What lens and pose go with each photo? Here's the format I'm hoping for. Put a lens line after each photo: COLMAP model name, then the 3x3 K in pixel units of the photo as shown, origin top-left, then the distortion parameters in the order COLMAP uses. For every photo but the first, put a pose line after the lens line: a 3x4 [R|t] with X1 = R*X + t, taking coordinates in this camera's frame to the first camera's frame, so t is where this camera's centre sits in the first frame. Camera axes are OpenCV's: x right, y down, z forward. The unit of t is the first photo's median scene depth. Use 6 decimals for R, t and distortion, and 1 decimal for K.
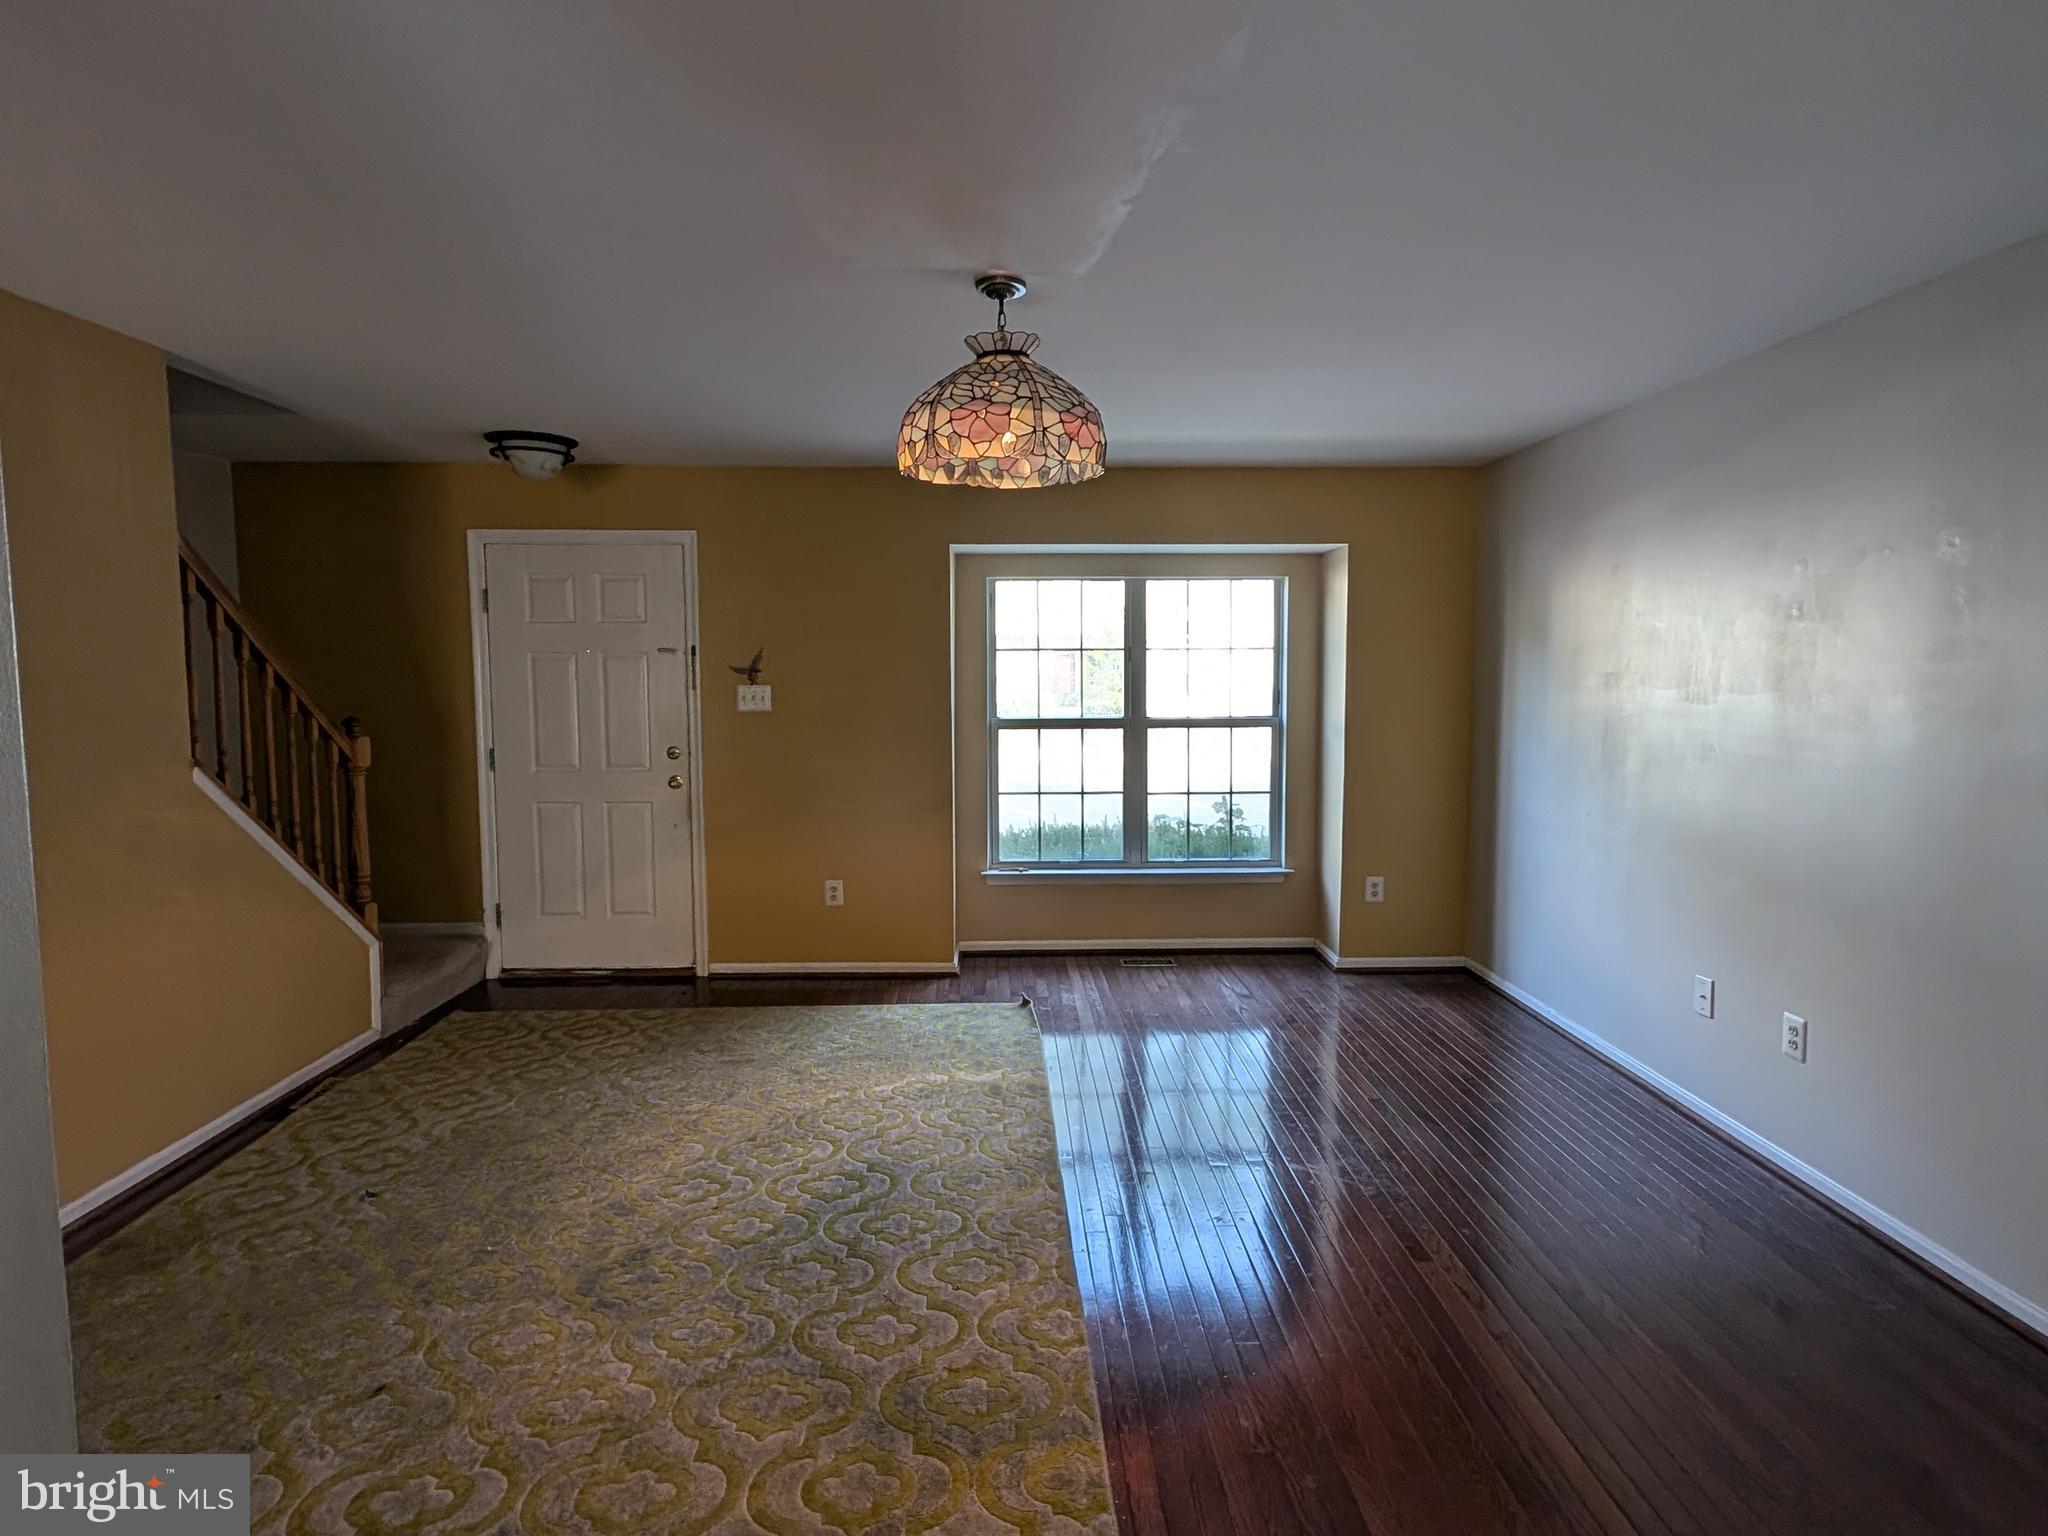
lens RADIAL K [[1090.0, 0, 1036.5], [0, 1090.0, 741.0], [0, 0, 1]] dist [0.019896, -0.013894]
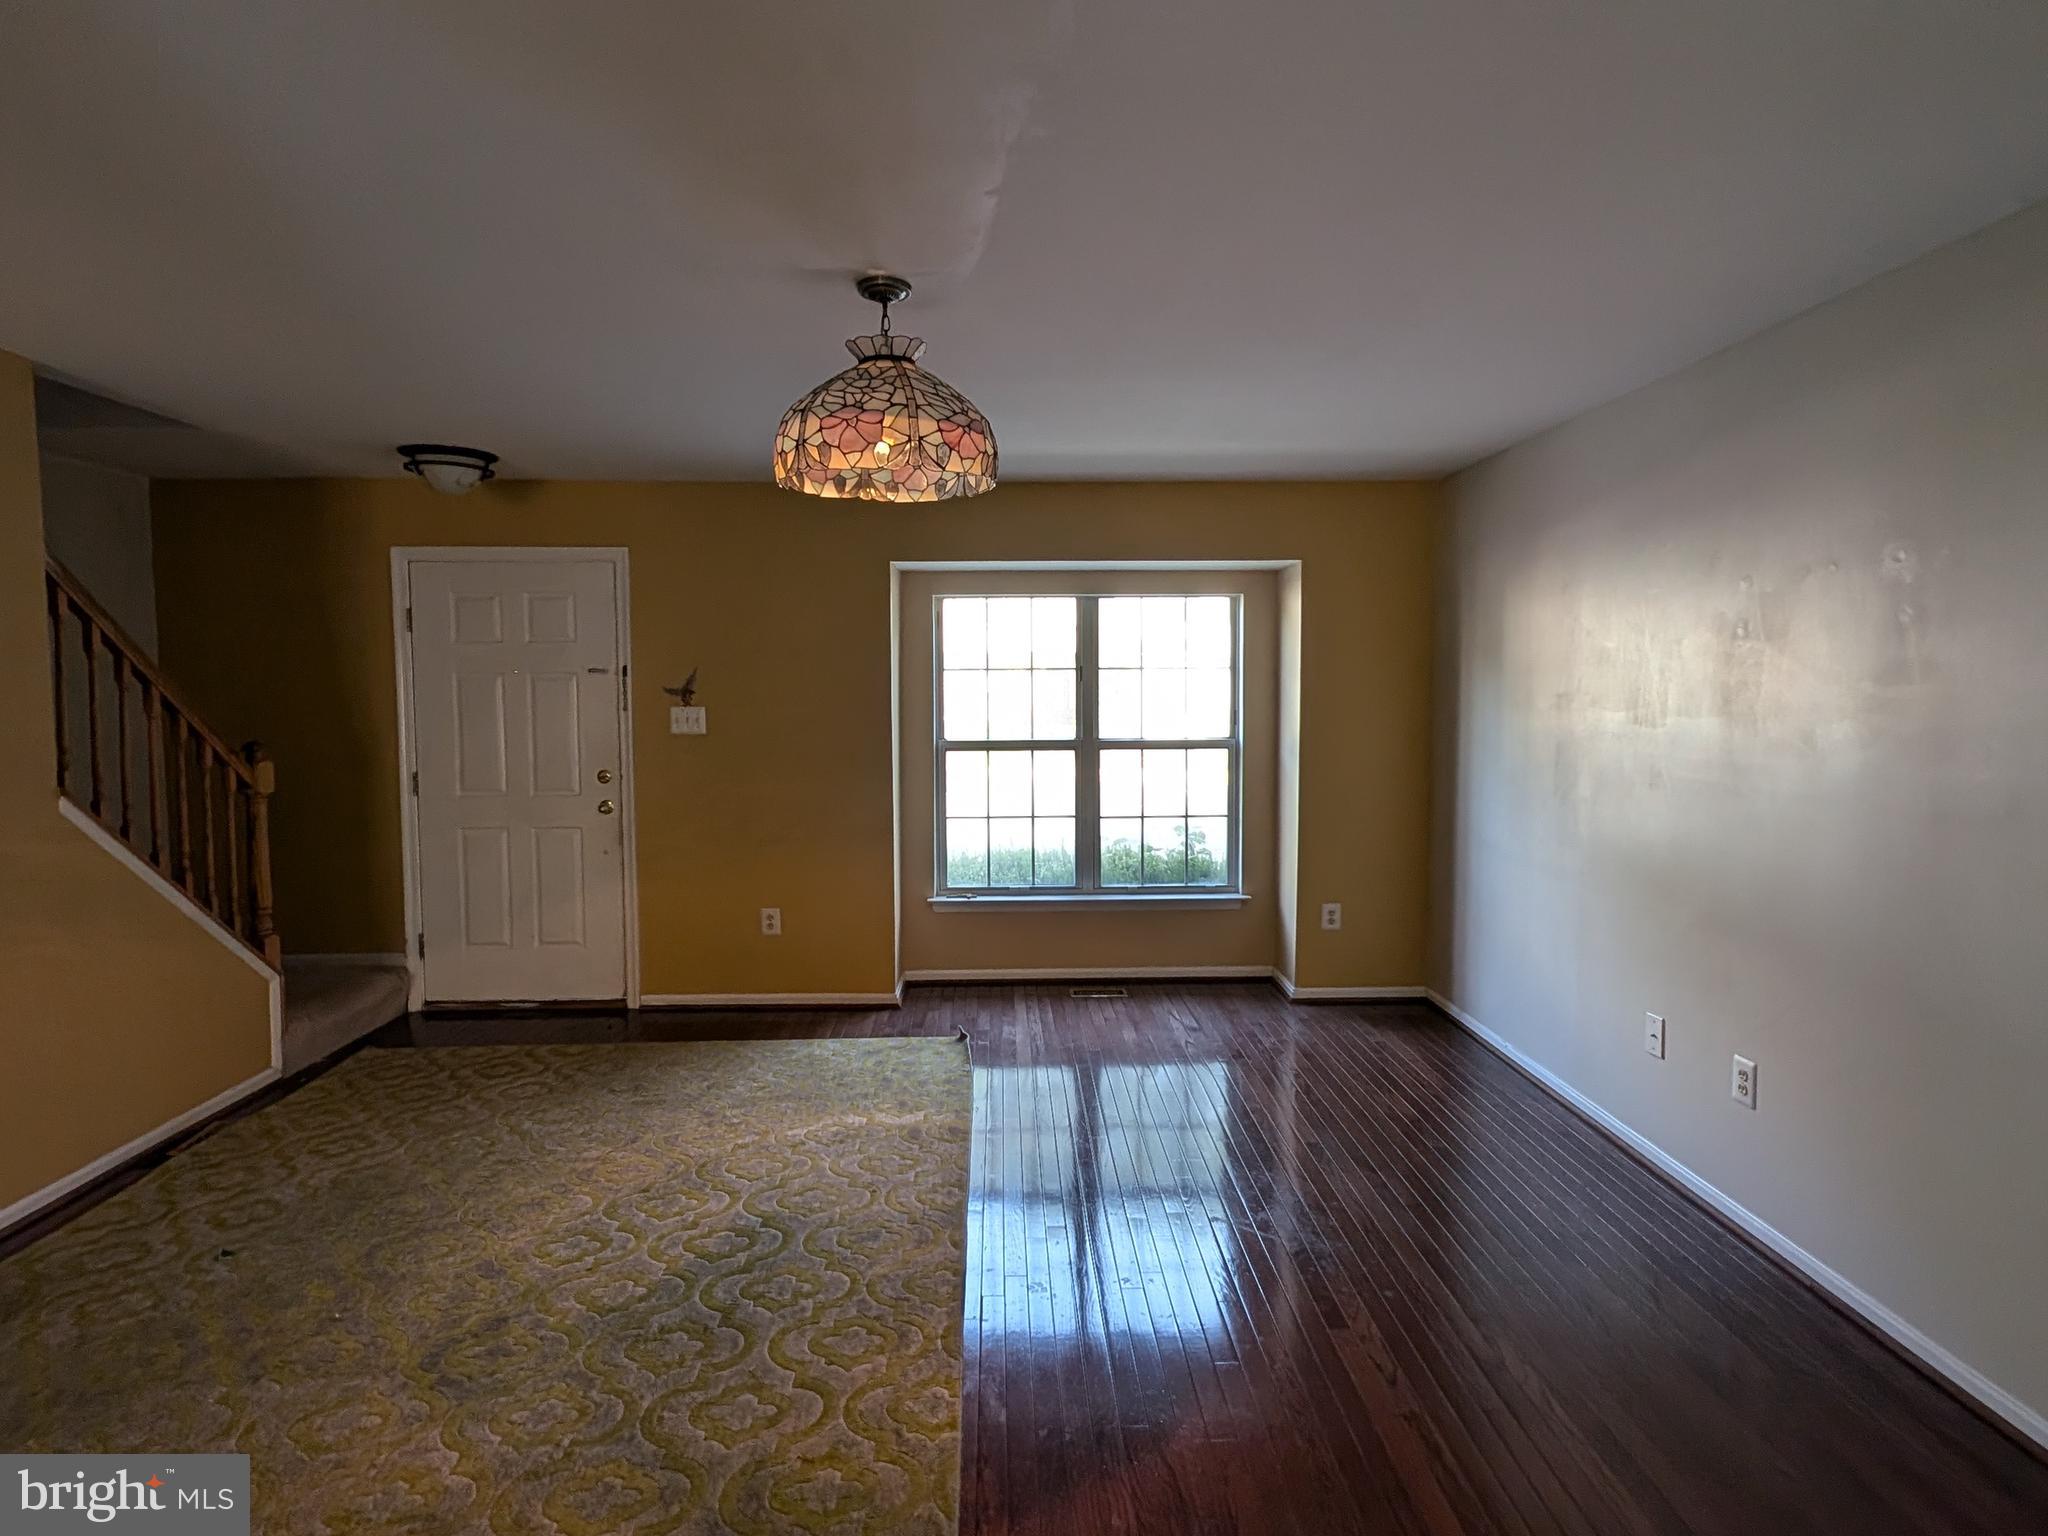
lens RADIAL K [[1090.0, 0, 1036.5], [0, 1090.0, 741.3], [0, 0, 1]] dist [0.019896, -0.013894]
pose [[0.999999, -0.001347, -0.001020, 0.060636], [0.001331, 0.999887, -0.014995, -0.006520], [0.001040, 0.014993, 0.999887, 0.038340]]
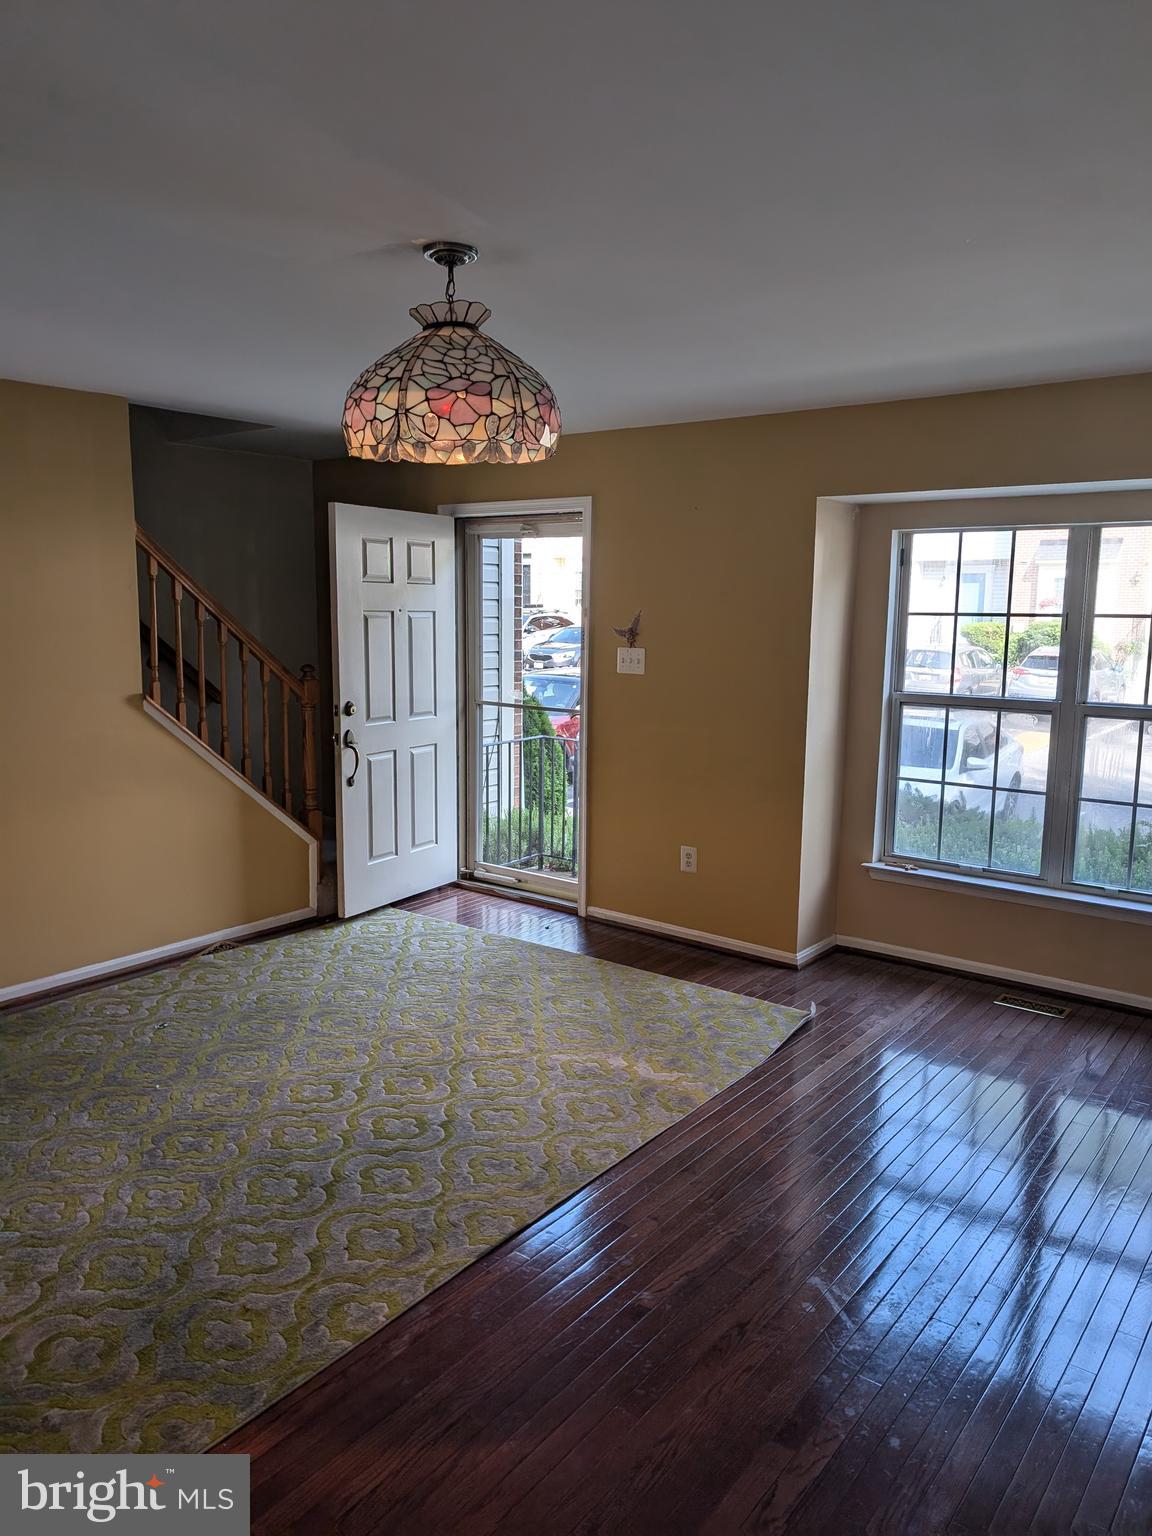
lens RADIAL K [[1102.2, 0, 577.0], [0, 1102.2, 756.8], [0, 0, 1]] dist [0.020219, -0.021695]
pose [[0.773663, 0.098697, -0.625862, 0.422067], [-0.054224, 0.994483, 0.089799, -0.046183], [0.631272, -0.035537, 0.774747, 0.193256]]
